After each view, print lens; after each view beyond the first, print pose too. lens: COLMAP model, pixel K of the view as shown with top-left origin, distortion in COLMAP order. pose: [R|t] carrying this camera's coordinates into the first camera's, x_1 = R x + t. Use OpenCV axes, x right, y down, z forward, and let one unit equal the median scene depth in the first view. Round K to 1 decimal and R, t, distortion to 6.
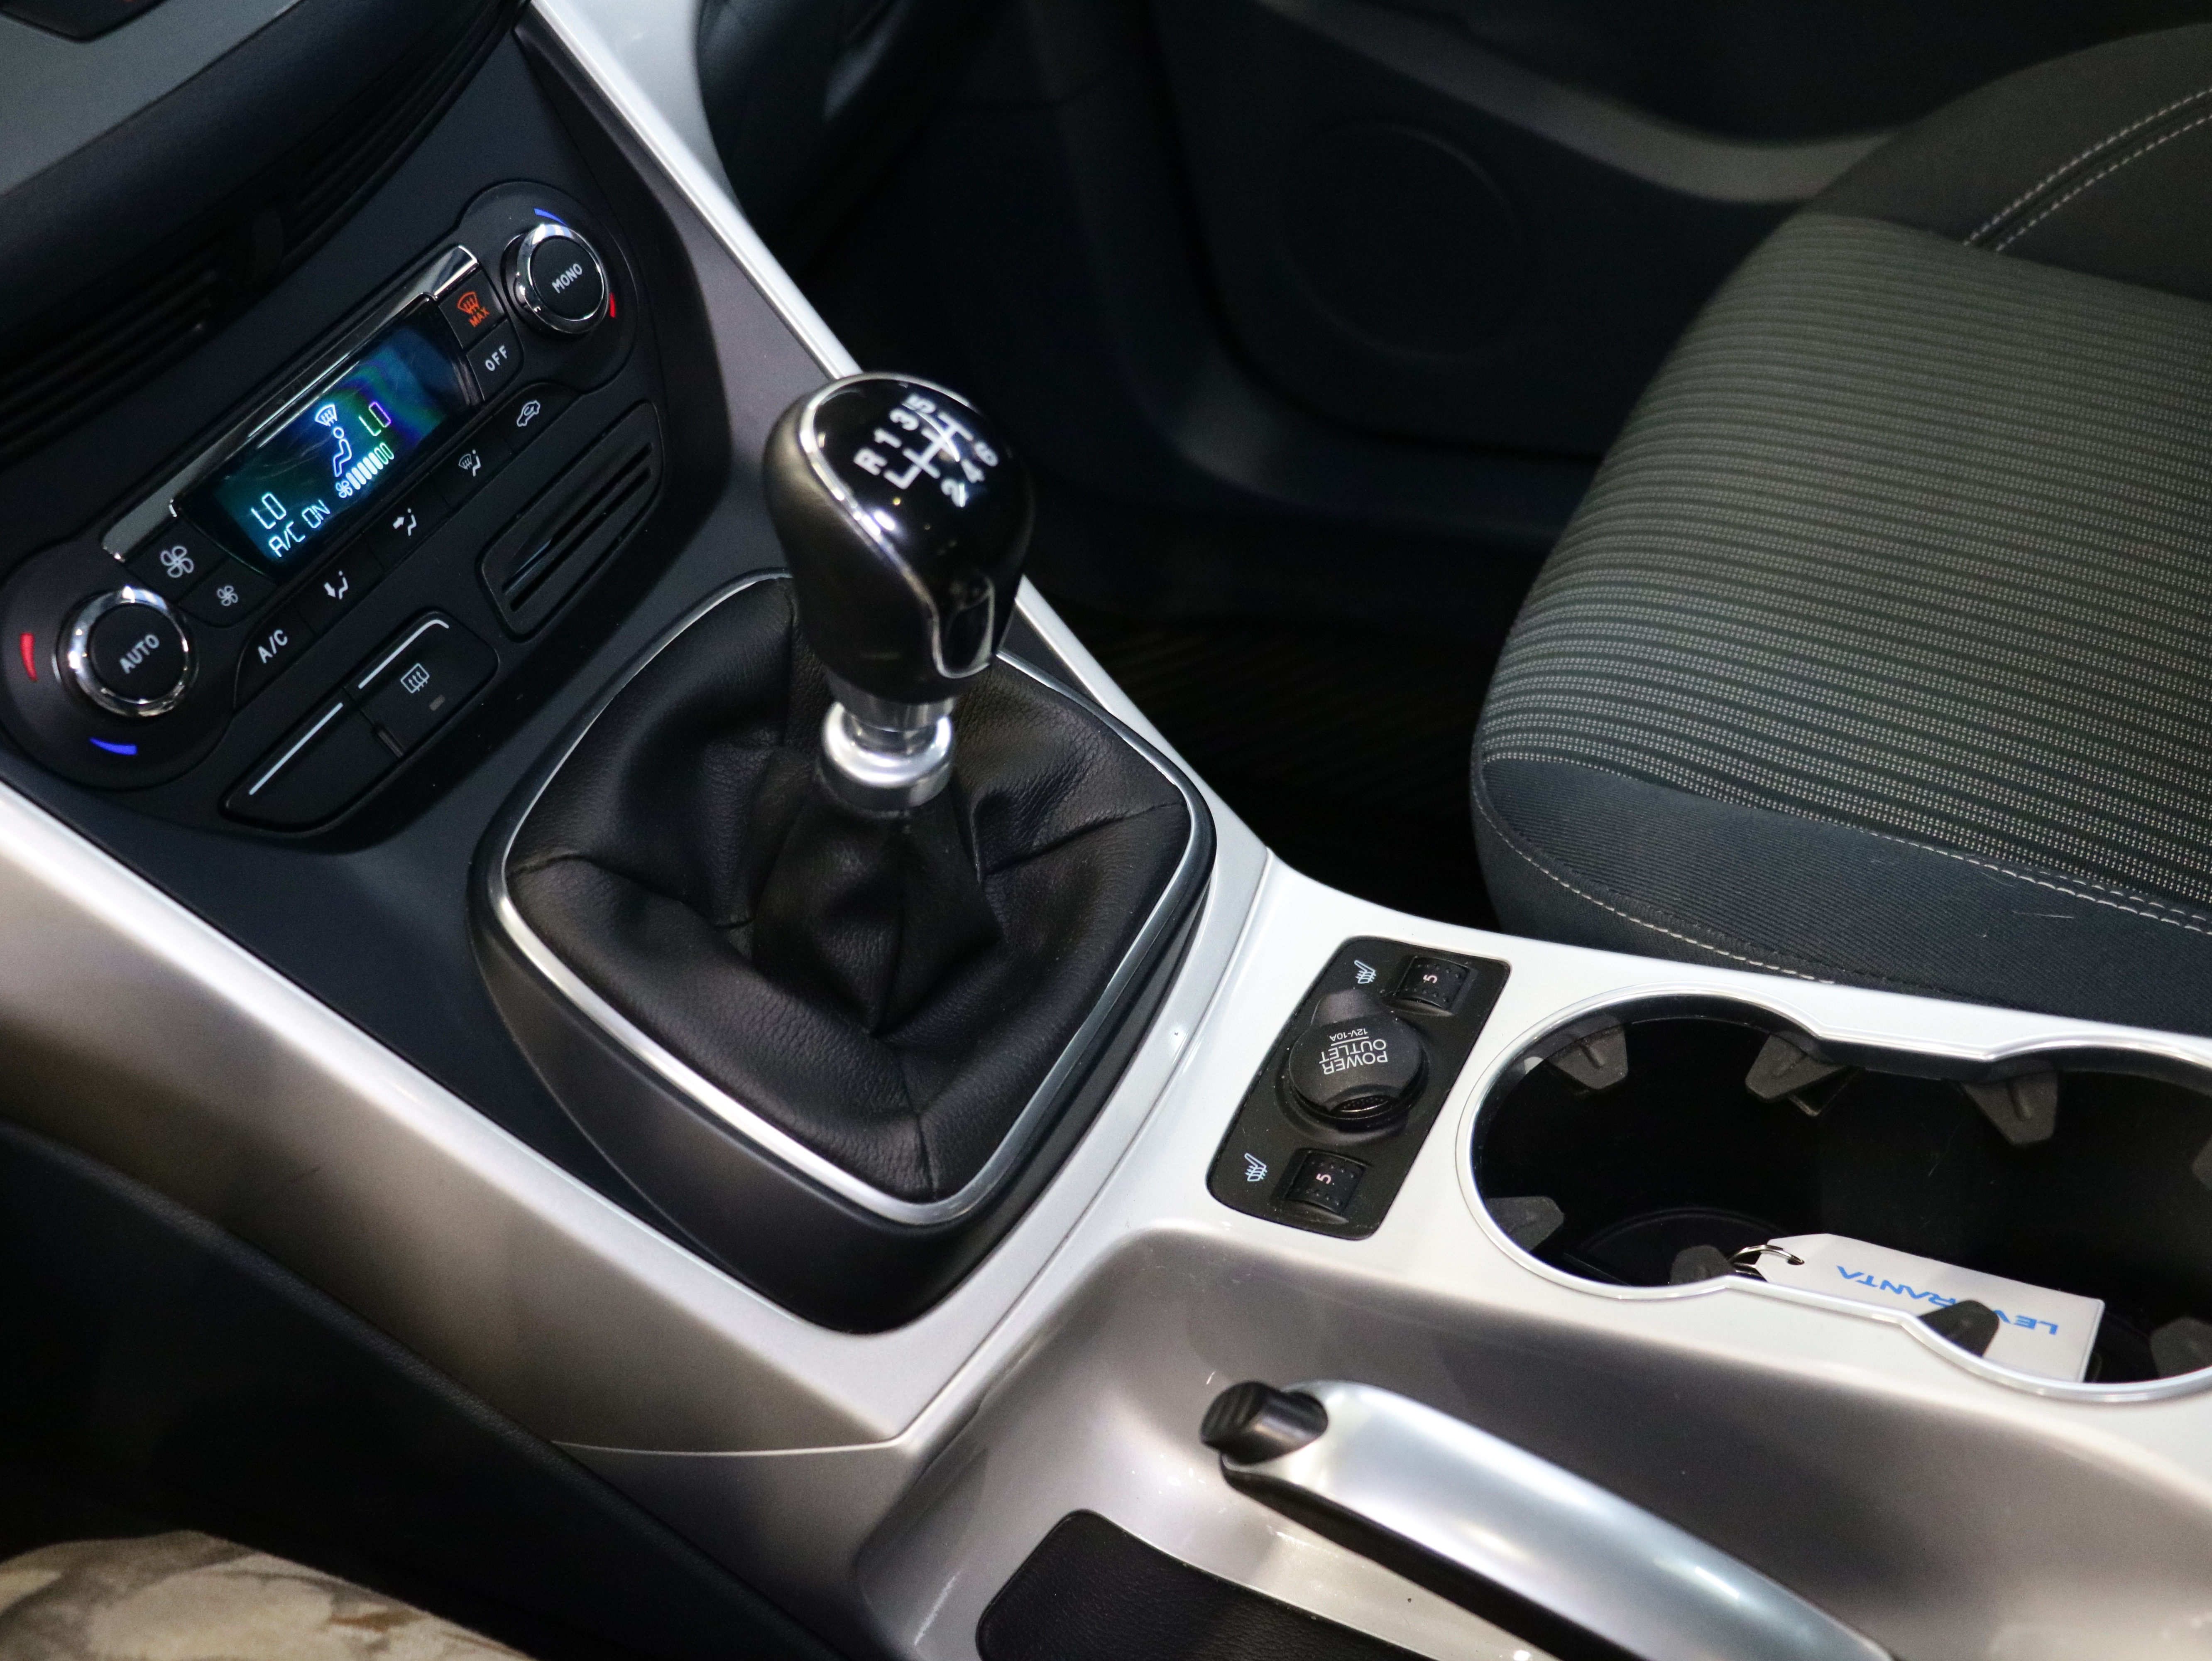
lens RADIAL K [[2318.0, 0, 1106.0], [0, 2318.0, 830.5], [0, 0, 1]] dist [-0.011582, -0.008173]
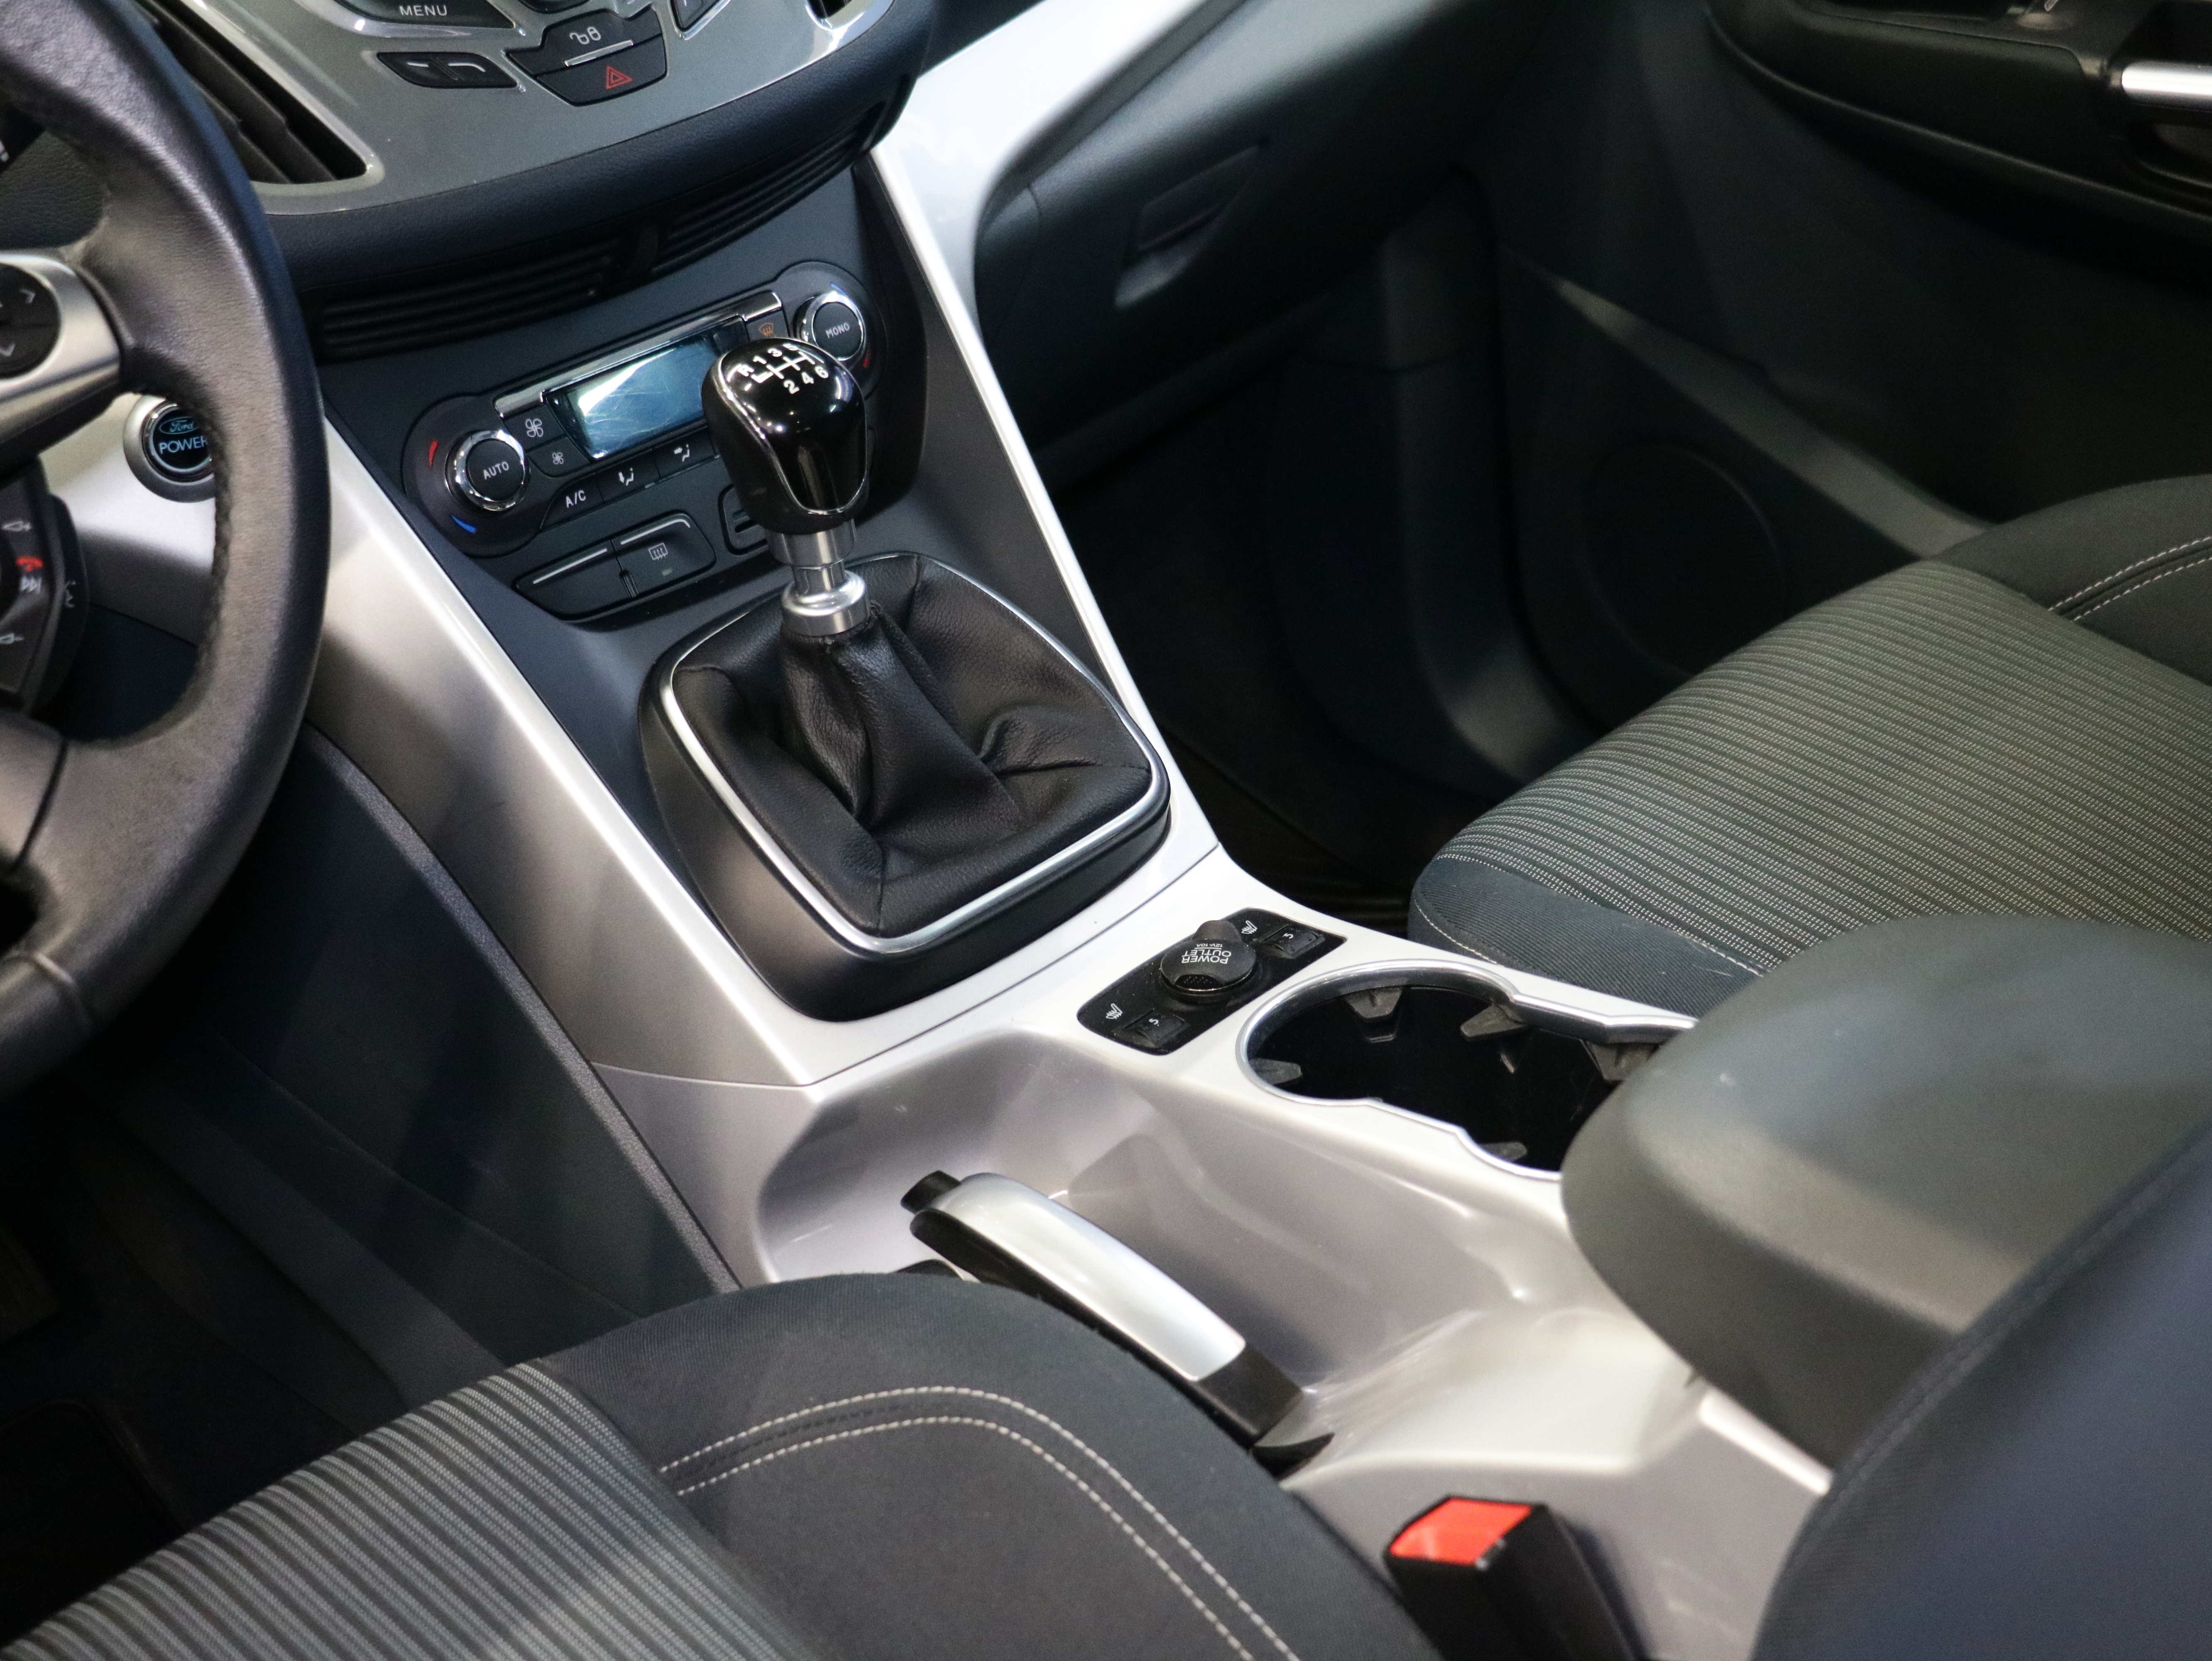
lens RADIAL K [[3174.2, 0, 1106.0], [0, 3174.2, 830.5], [0, 0, 1]] dist [-0.013188, -0.027827]
pose [[0.953144, 0.232766, -0.193224, 0.399826], [-0.264487, 0.951228, -0.158780, 0.343620], [0.146841, 0.202445, 0.968222, -0.867686]]
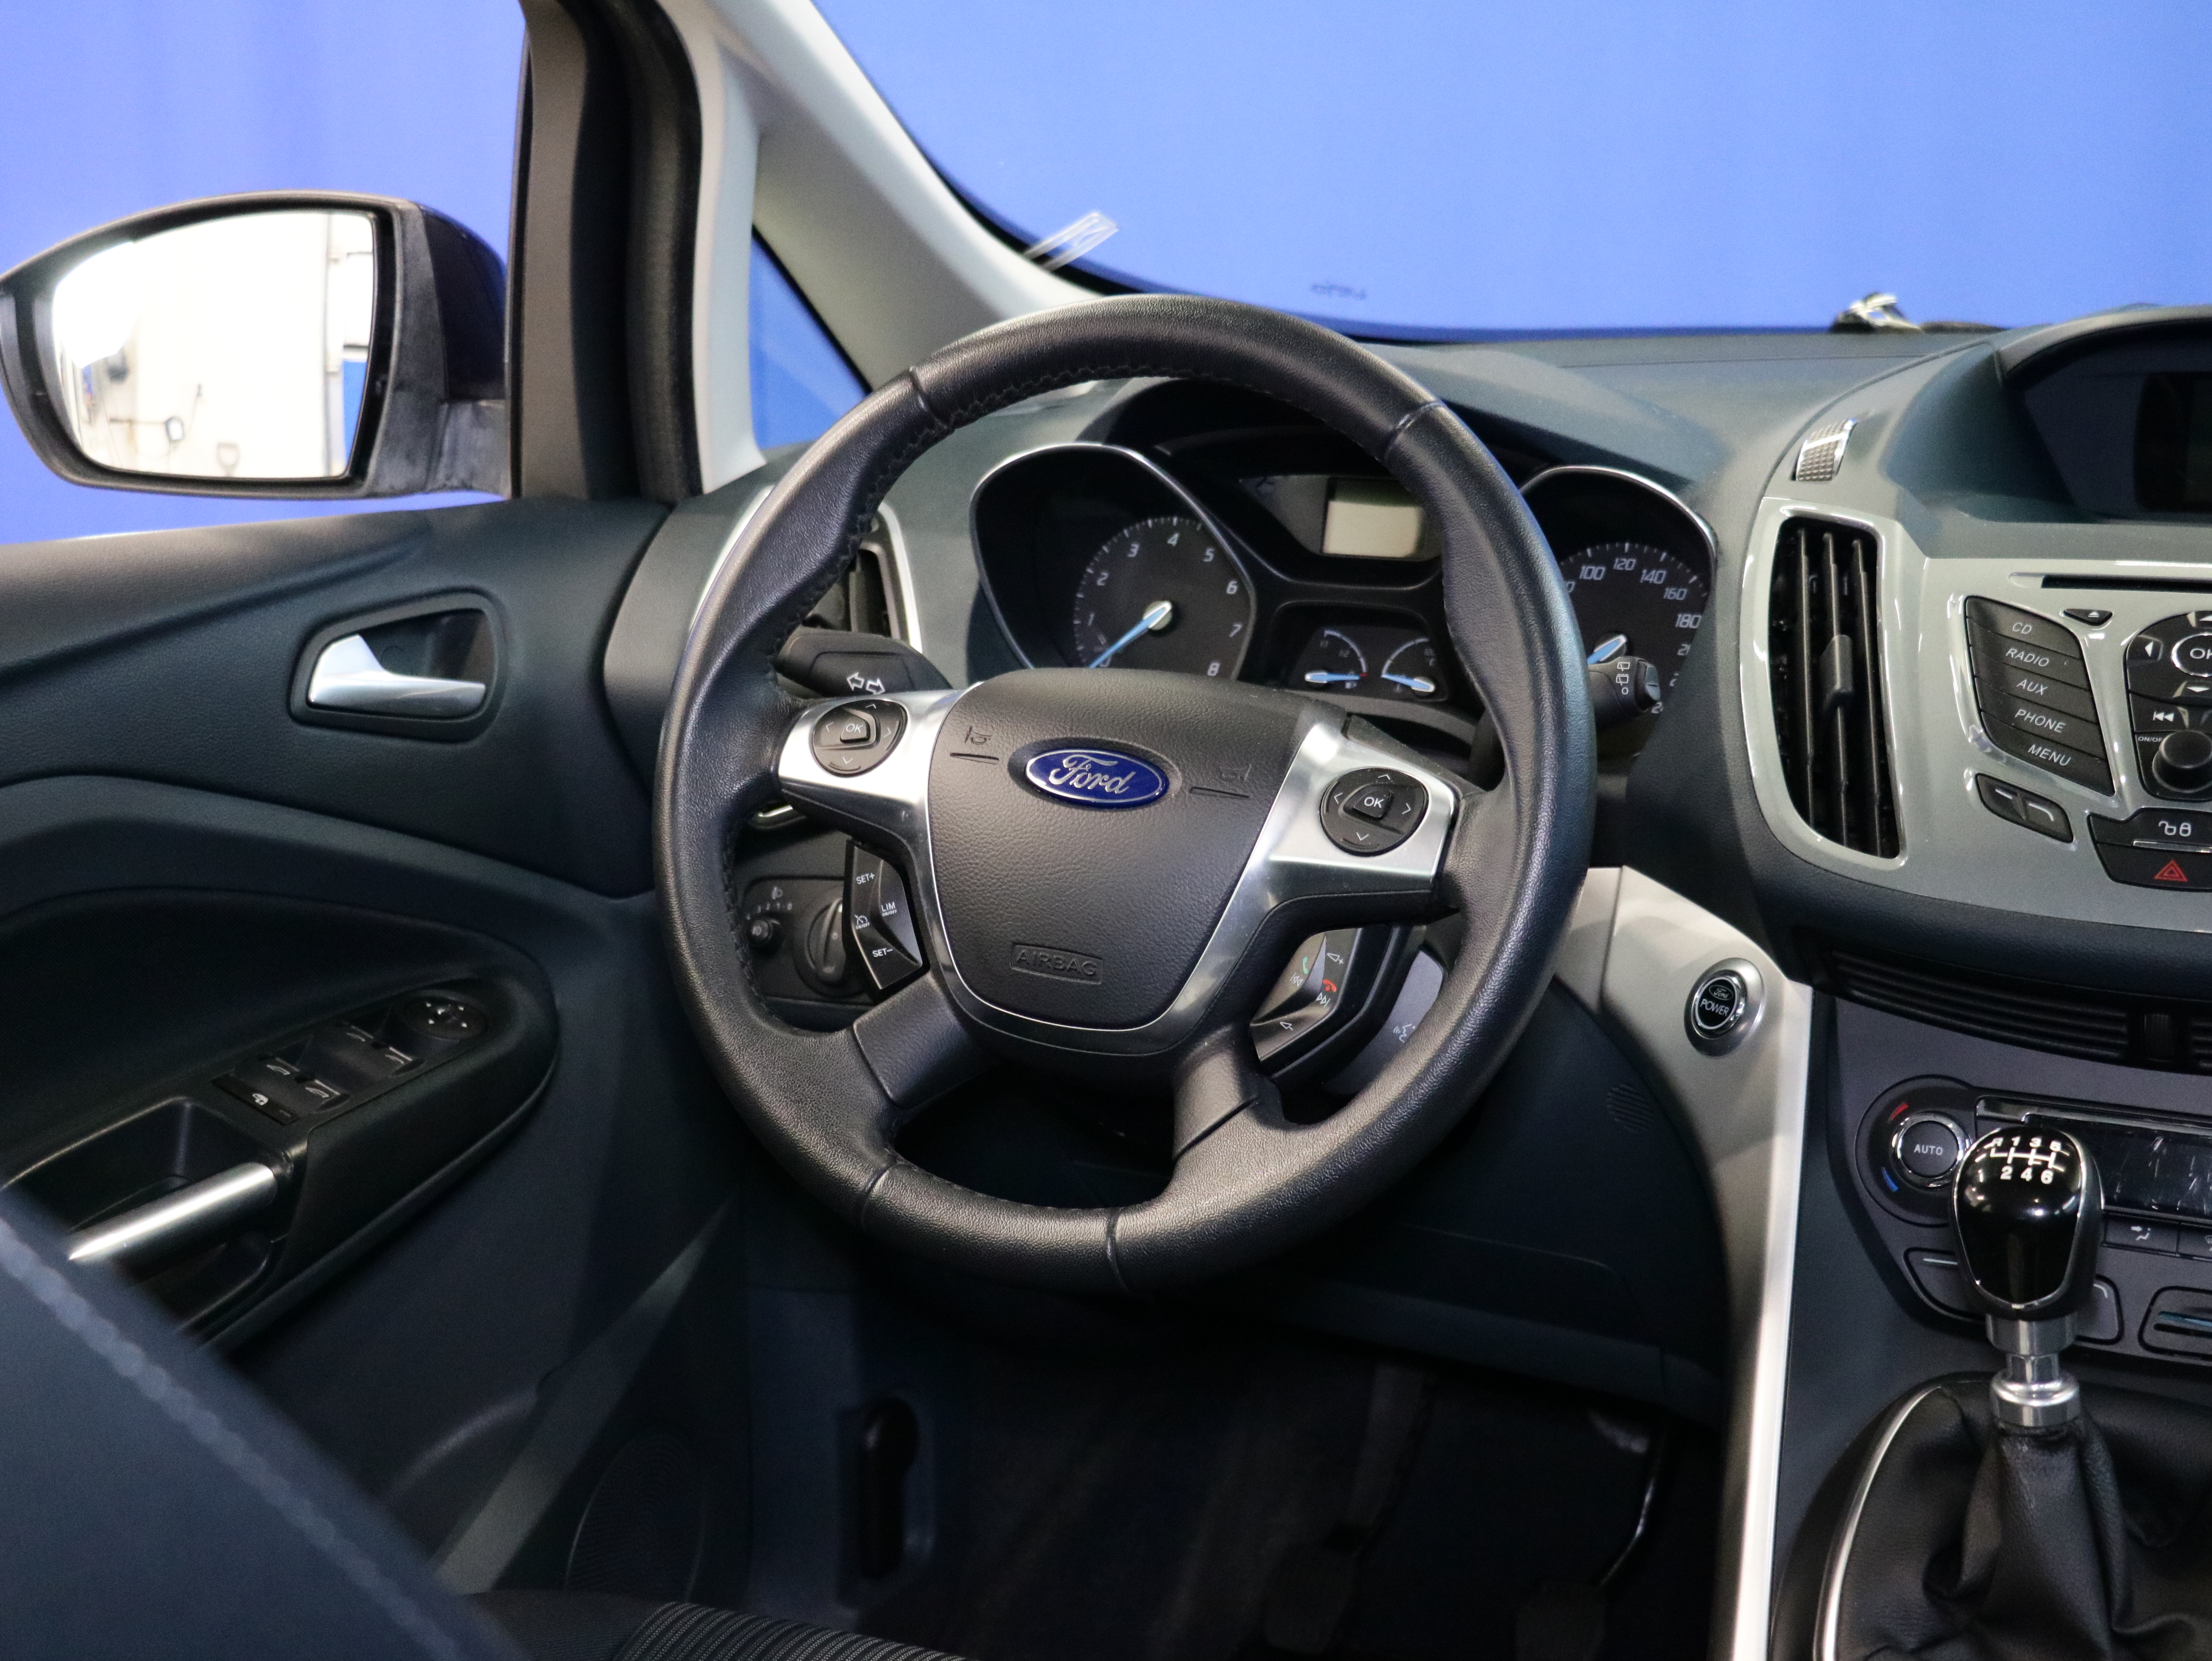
lens RADIAL K [[3000.0, 0, 1074.9], [0, 3000.0, 828.2], [0, 0, 1]] dist [-0.007600, -0.018778]
pose [[0.043251, 0.439237, -0.897329, 1.288977], [-0.657562, 0.688714, 0.305427, -0.448515], [0.752158, 0.576840, 0.318613, -0.295239]]
